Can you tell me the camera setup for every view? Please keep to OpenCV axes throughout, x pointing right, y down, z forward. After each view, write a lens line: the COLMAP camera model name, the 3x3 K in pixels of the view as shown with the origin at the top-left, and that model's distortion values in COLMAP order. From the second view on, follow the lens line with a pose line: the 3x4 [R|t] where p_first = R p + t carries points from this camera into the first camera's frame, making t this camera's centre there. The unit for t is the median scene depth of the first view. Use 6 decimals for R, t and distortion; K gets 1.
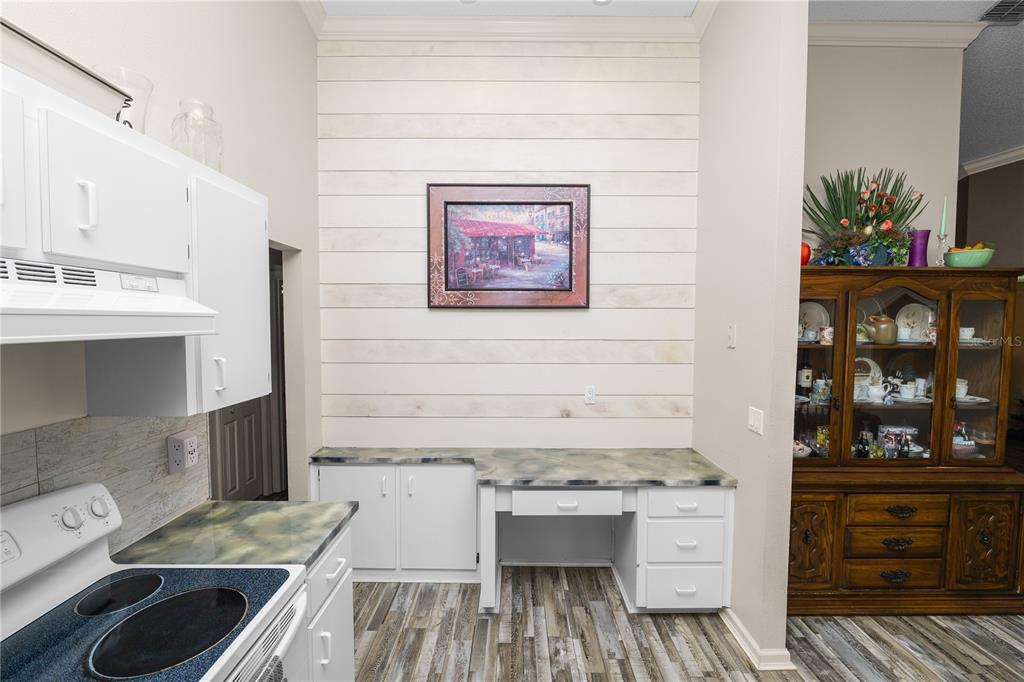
lens RADIAL K [[417.5, 0, 512.0], [0, 417.5, 341.4], [0, 0, 1]] dist [-0.011956, 0.000135]
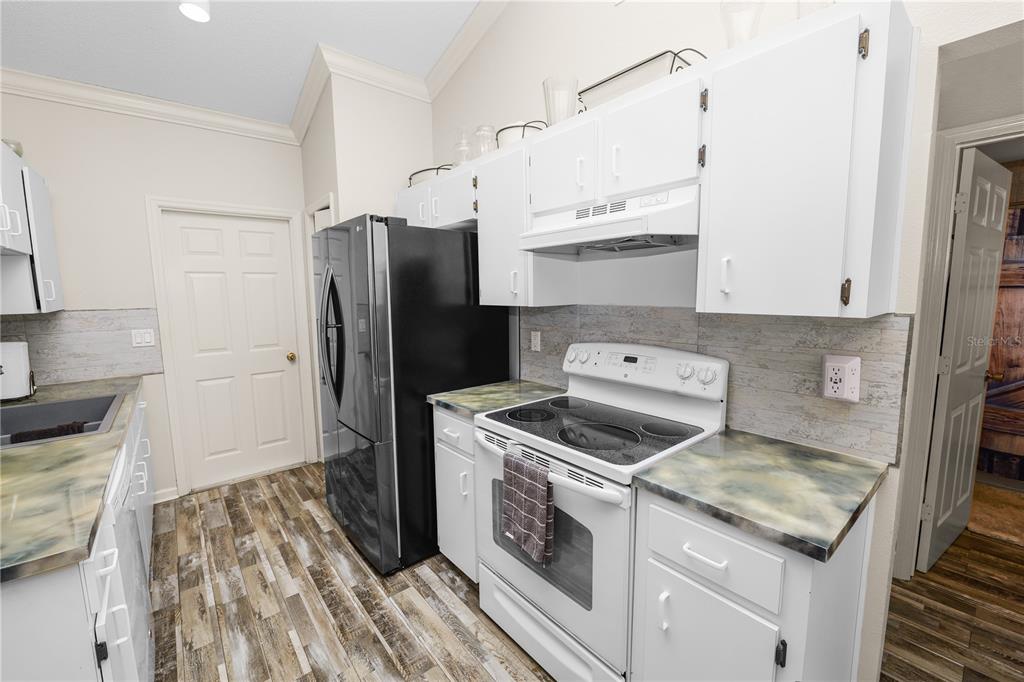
lens RADIAL K [[415.8, 0, 511.4], [0, 415.8, 338.8], [0, 0, 1]] dist [-0.012344, 0.000613]
pose [[-0.767477, 0.083263, -0.635647, 0.184155], [-0.018005, 0.988339, 0.151202, 0.058302], [0.640824, 0.127489, -0.757028, 0.951669]]
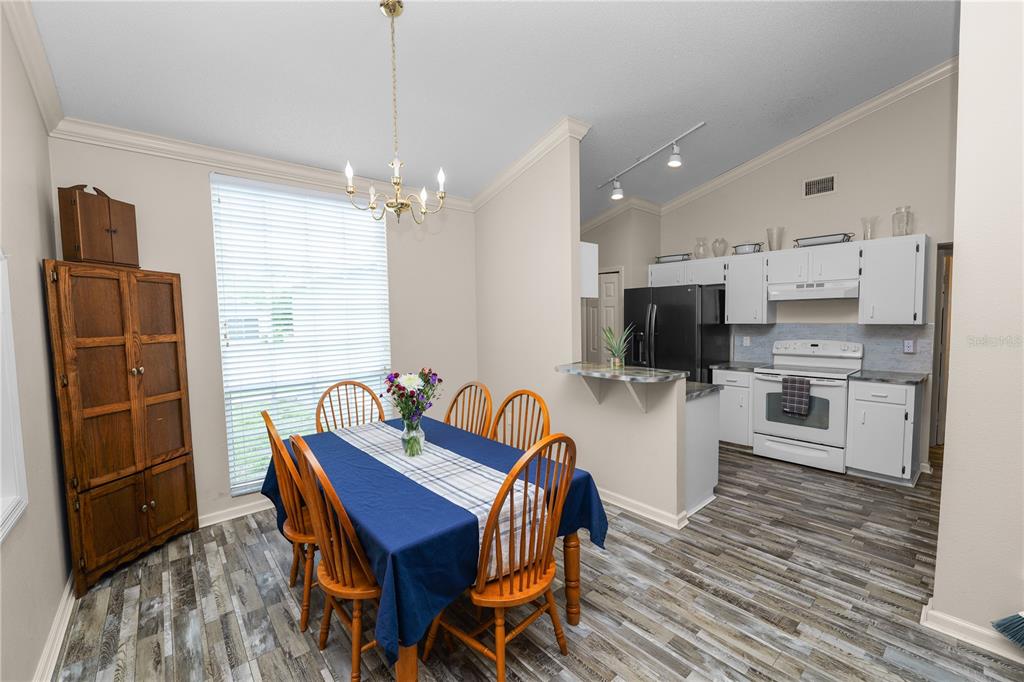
lens RADIAL K [[417.5, 0, 512.0], [0, 417.5, 341.4], [0, 0, 1]] dist [-0.011956, 0.000135]
pose [[-0.758318, 0.050055, -0.649960, 2.036710], [-0.014759, 0.995474, 0.093884, 0.035283], [0.651717, 0.080787, -0.754147, 1.040348]]
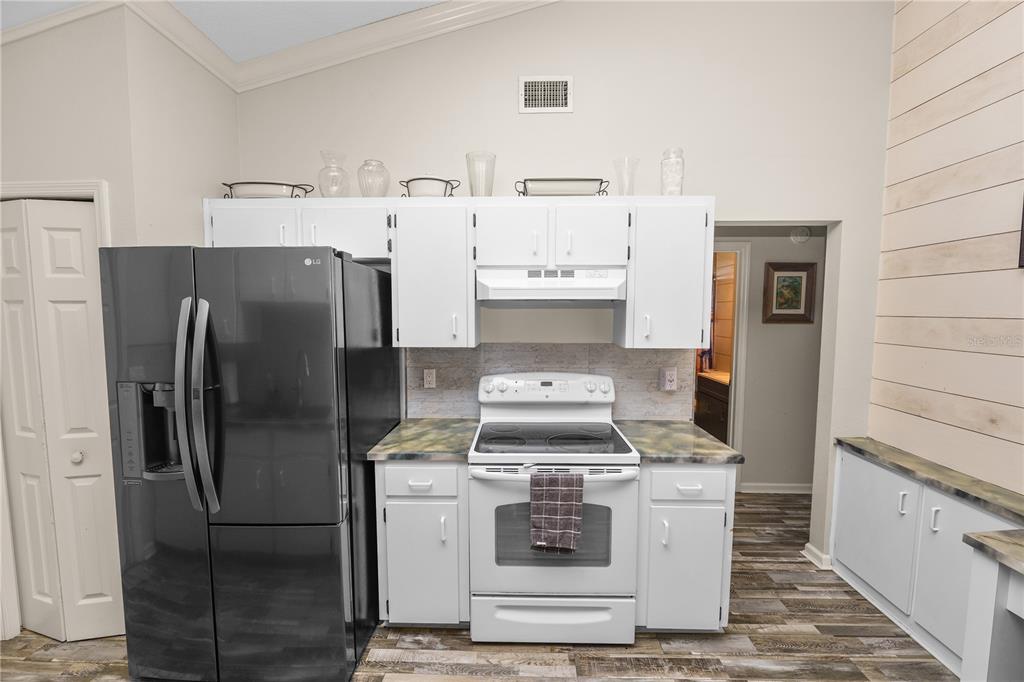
lens RADIAL K [[417.5, 0, 512.0], [0, 417.5, 341.4], [0, 0, 1]] dist [-0.011956, 0.000135]
pose [[-0.022449, 0.075071, -0.996925, 0.607197], [-0.048122, 0.995940, 0.076080, 0.026935], [0.998589, 0.049682, -0.018746, 0.346053]]
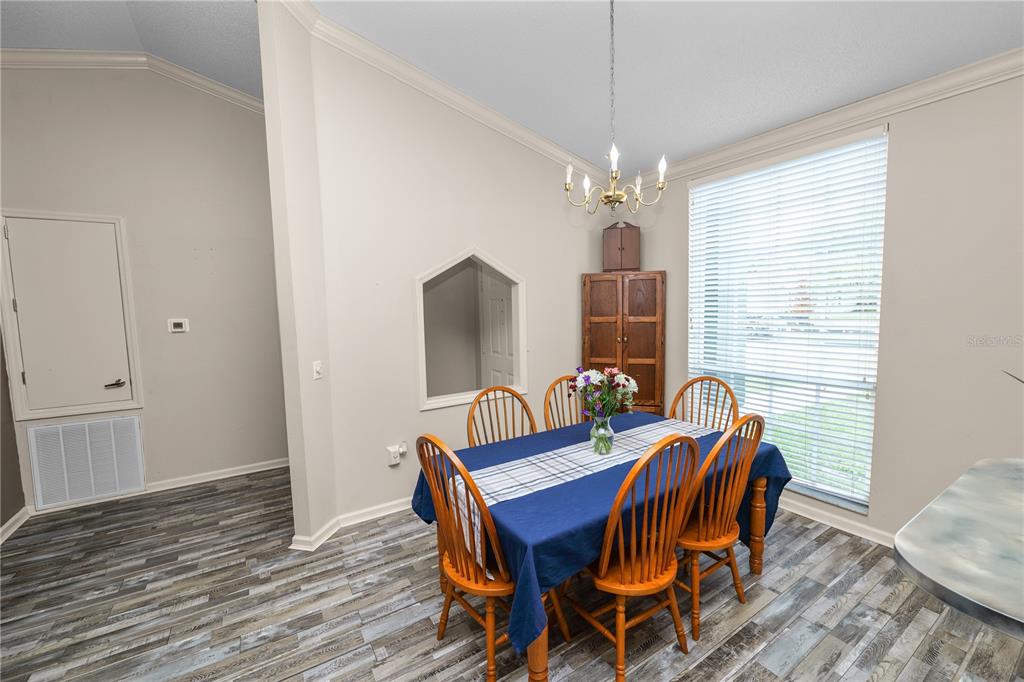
lens RADIAL K [[417.5, 0, 512.0], [0, 417.5, 341.4], [0, 0, 1]] dist [-0.011956, 0.000135]
pose [[-0.534099, -0.065195, 0.842904, 0.696532], [0.062507, 0.991248, 0.116275, 0.009007], [-0.843108, 0.114790, -0.525350, 0.793389]]
